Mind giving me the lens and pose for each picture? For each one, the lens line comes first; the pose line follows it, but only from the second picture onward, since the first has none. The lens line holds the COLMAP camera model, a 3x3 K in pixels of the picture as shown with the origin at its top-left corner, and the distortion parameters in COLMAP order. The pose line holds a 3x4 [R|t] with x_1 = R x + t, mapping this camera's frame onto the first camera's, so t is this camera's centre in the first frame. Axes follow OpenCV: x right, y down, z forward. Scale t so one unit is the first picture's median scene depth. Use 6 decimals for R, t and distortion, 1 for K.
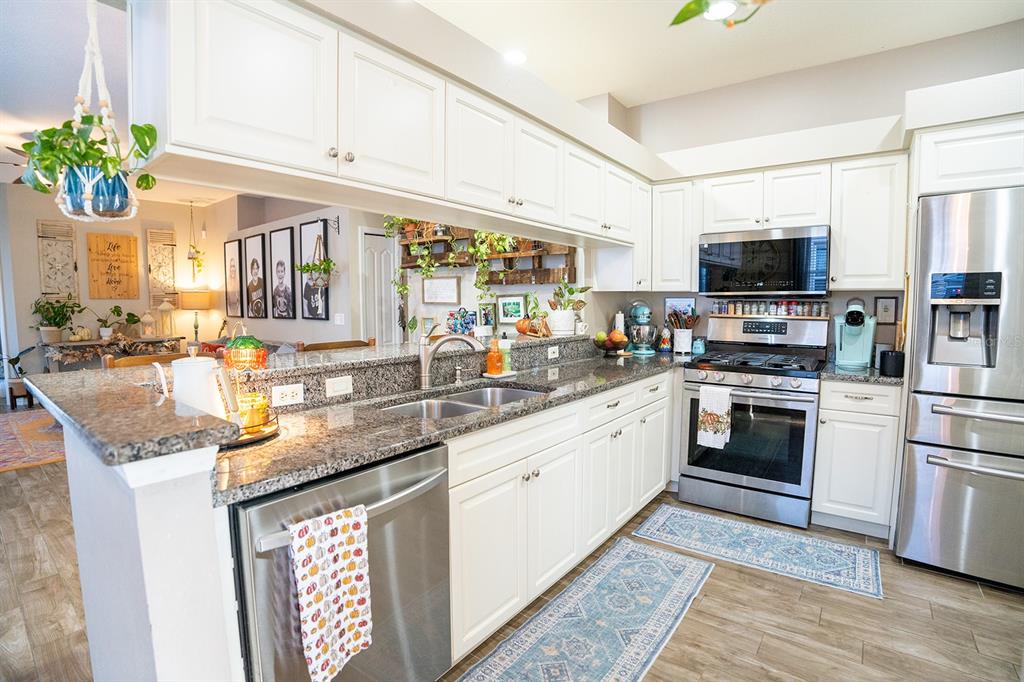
lens RADIAL K [[490.8, 0, 510.5], [0, 490.8, 345.4], [0, 0, 1]] dist [-0.029605, 0.000382]
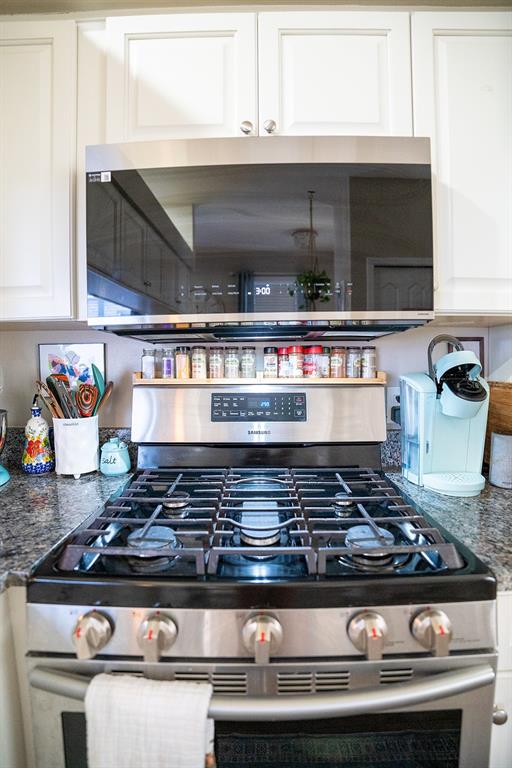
lens RADIAL K [[368.1, 0, 253.3], [0, 368.1, 382.9], [0, 0, 1]] dist [-0.029605, 0.000382]
pose [[0.809846, -0.024228, 0.586142, 0.337316], [0.061394, 0.997160, -0.043609, -0.044913], [-0.583422, 0.071302, 0.809034, 0.757866]]
